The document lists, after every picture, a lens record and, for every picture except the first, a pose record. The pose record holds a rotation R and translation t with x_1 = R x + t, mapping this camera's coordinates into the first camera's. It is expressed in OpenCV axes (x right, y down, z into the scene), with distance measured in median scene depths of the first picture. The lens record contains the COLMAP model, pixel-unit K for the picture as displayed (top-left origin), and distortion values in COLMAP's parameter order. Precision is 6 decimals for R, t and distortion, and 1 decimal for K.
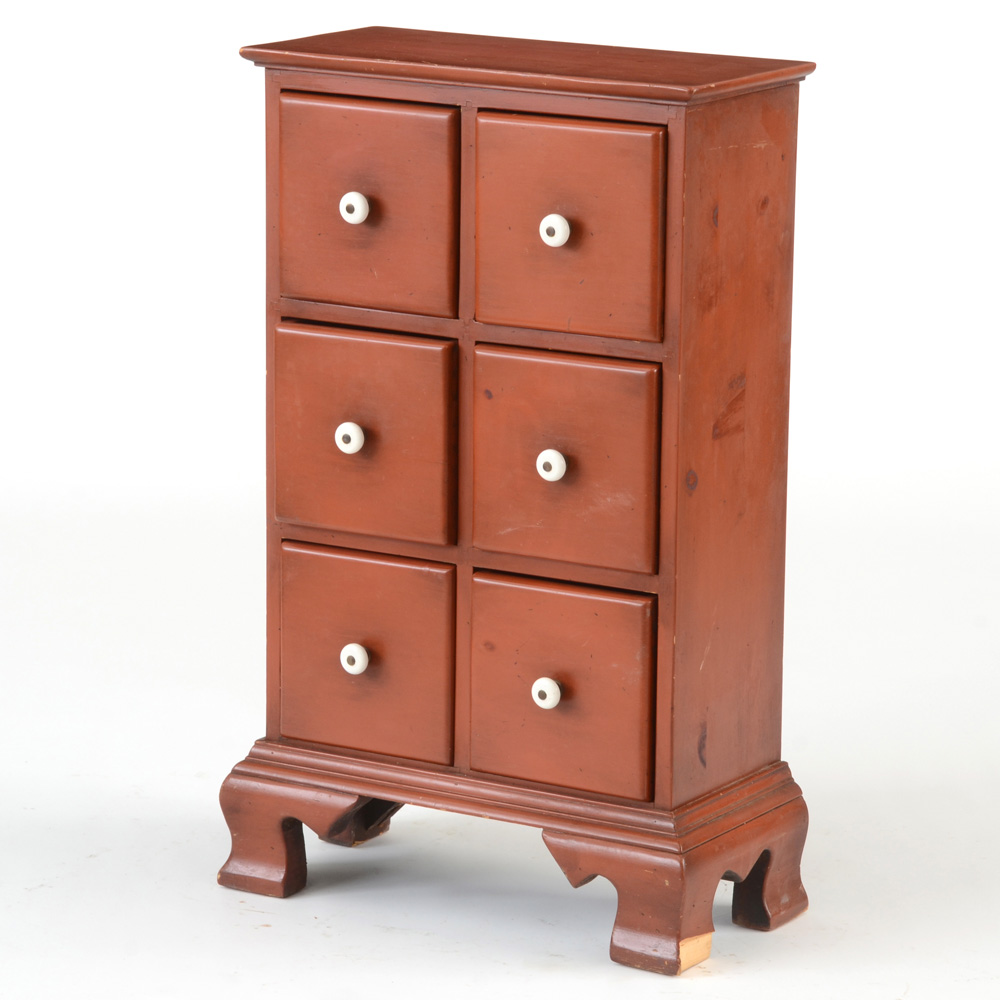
lens RADIAL K [[4542.5, 0, 500.0], [0, 4542.5, 500.0], [0, 0, 1]] dist [0.626151, 6.660430]
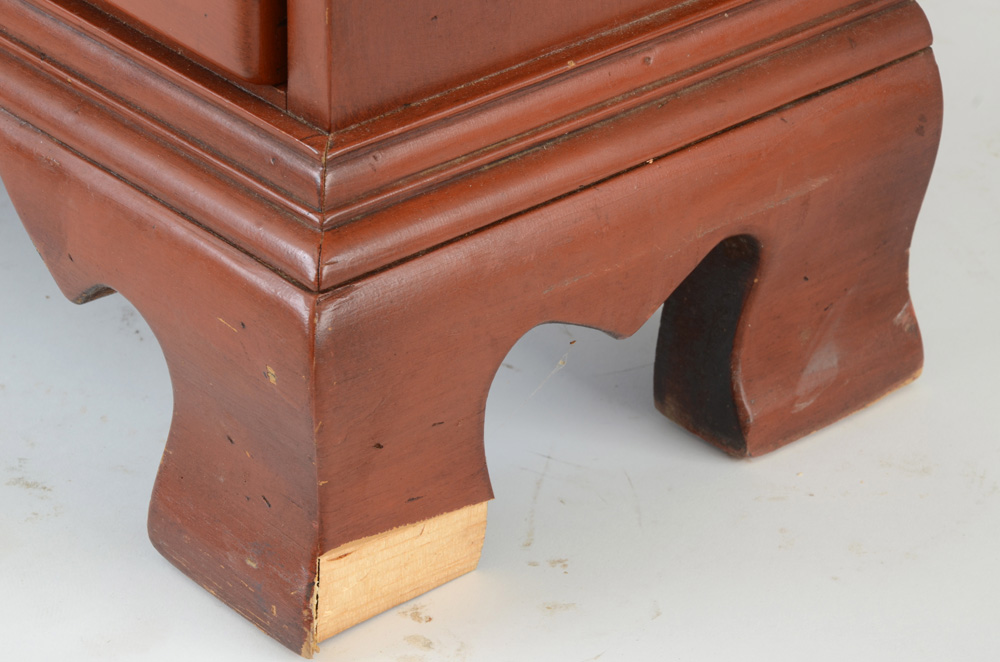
lens RADIAL K [[3484.7, 0, 500.0], [0, 3484.7, 331.0], [0, 0, 1]] dist [1.169644, 2.390769]
pose [[0.956680, 0.147041, -0.251279, 0.104713], [-0.066051, 0.950201, 0.304556, 0.010875], [0.283548, -0.274766, 0.918751, 0.779289]]
